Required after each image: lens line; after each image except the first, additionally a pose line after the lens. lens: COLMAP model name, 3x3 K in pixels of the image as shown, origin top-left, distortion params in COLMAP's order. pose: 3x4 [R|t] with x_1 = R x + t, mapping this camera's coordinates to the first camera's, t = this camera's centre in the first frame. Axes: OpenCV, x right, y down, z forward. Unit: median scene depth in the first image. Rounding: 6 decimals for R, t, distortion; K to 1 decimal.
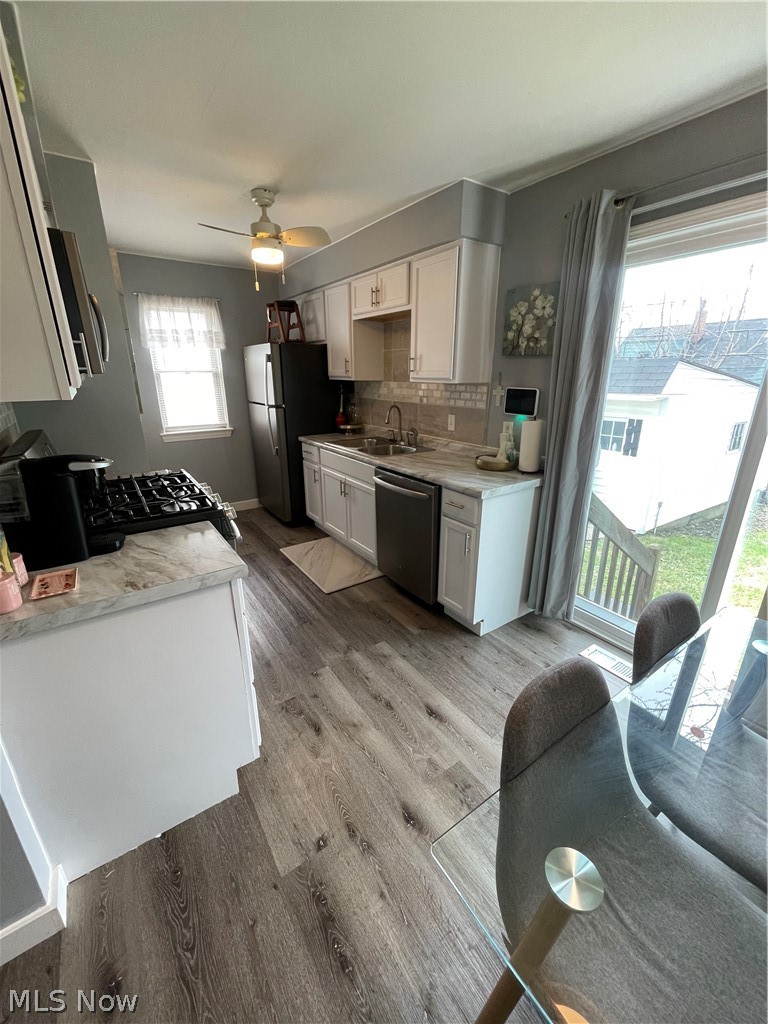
lens RADIAL K [[413.7, 0, 391.6], [0, 413.7, 514.9], [0, 0, 1]] dist [-0.006908, 0.003100]
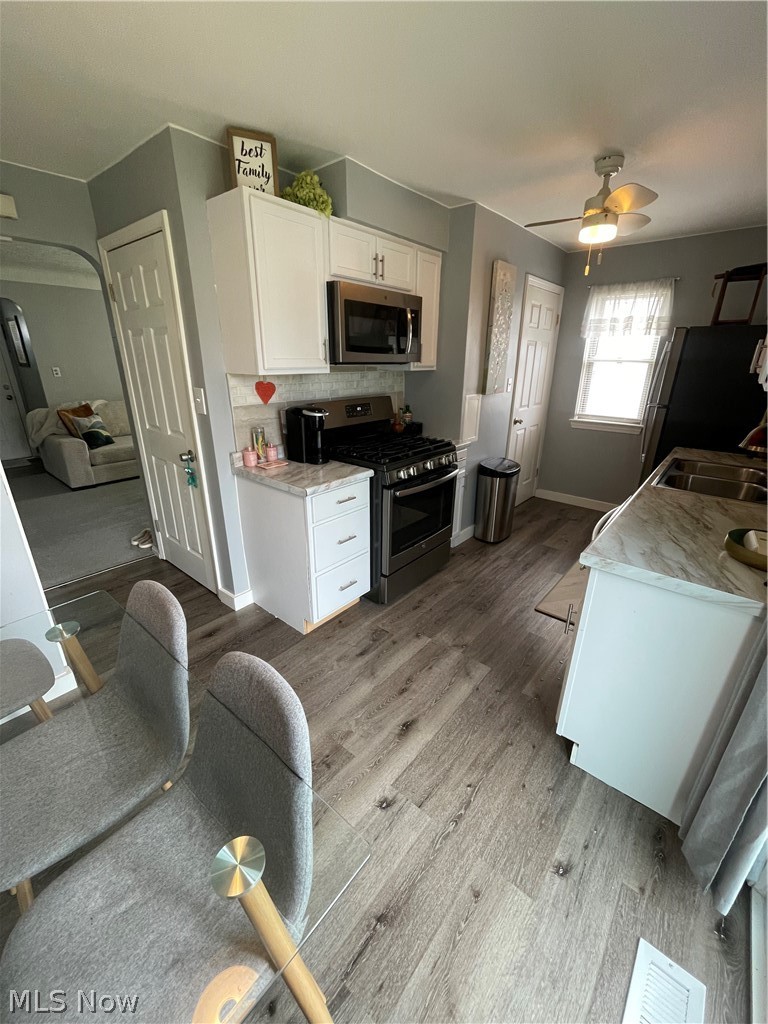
lens RADIAL K [[413.7, 0, 386.2], [0, 413.7, 514.7], [0, 0, 1]] dist [-0.006908, 0.003100]
pose [[0.264456, 0.350045, -0.898628, 0.649076], [-0.323417, 0.910033, 0.259310, -0.165872], [0.908551, 0.222056, 0.353874, 0.428581]]
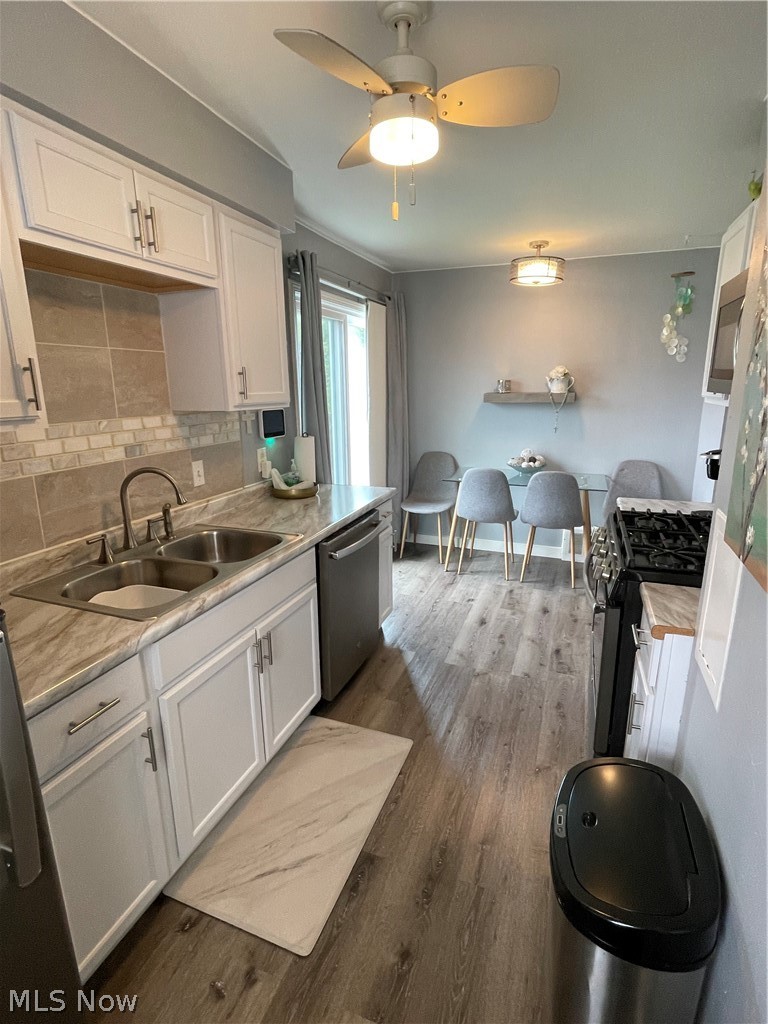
lens RADIAL K [[513.3, 0, 389.5], [0, 513.3, 511.8], [0, 0, 1]] dist [-0.003962, 0.000701]
pose [[-0.571821, -0.194708, 0.796938, -0.882013], [0.275109, 0.869666, 0.409873, -0.559142], [-0.772875, 0.453619, -0.443727, 1.562772]]
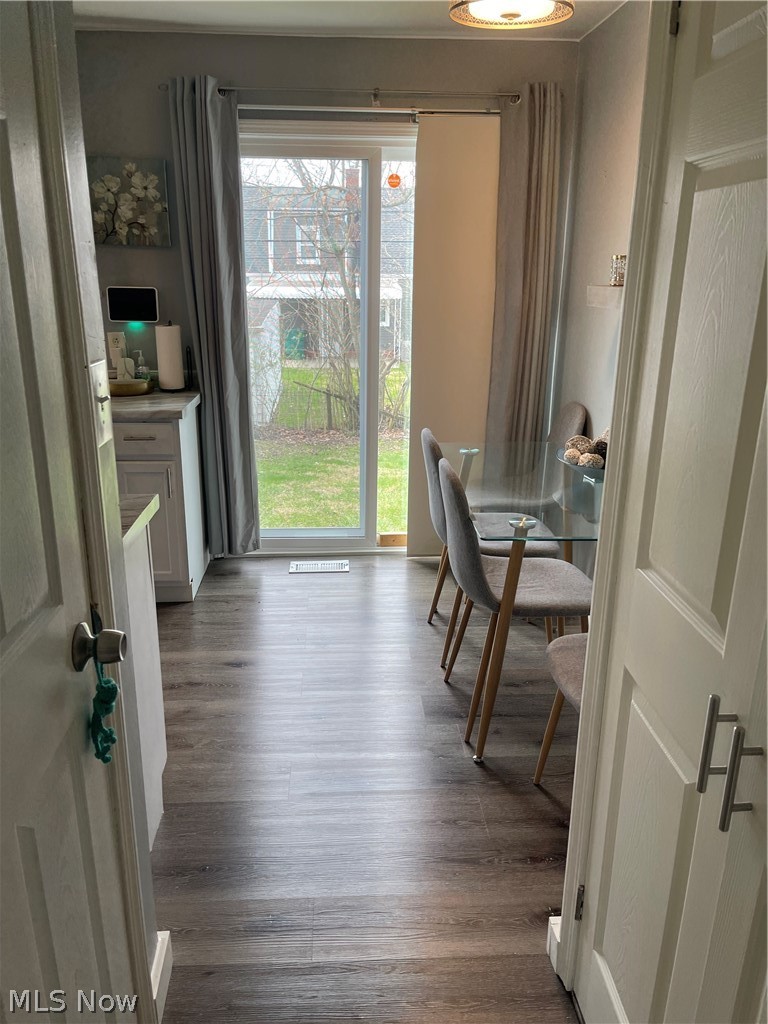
lens RADIAL K [[768.4, 0, 354.8], [0, 768.4, 532.7], [0, 0, 1]] dist [0.034015, -0.046630]
pose [[0.535461, -0.267008, 0.801242, -0.792235], [0.260507, 0.954666, 0.144042, 0.037231], [-0.803379, 0.131600, 0.580744, -0.129836]]
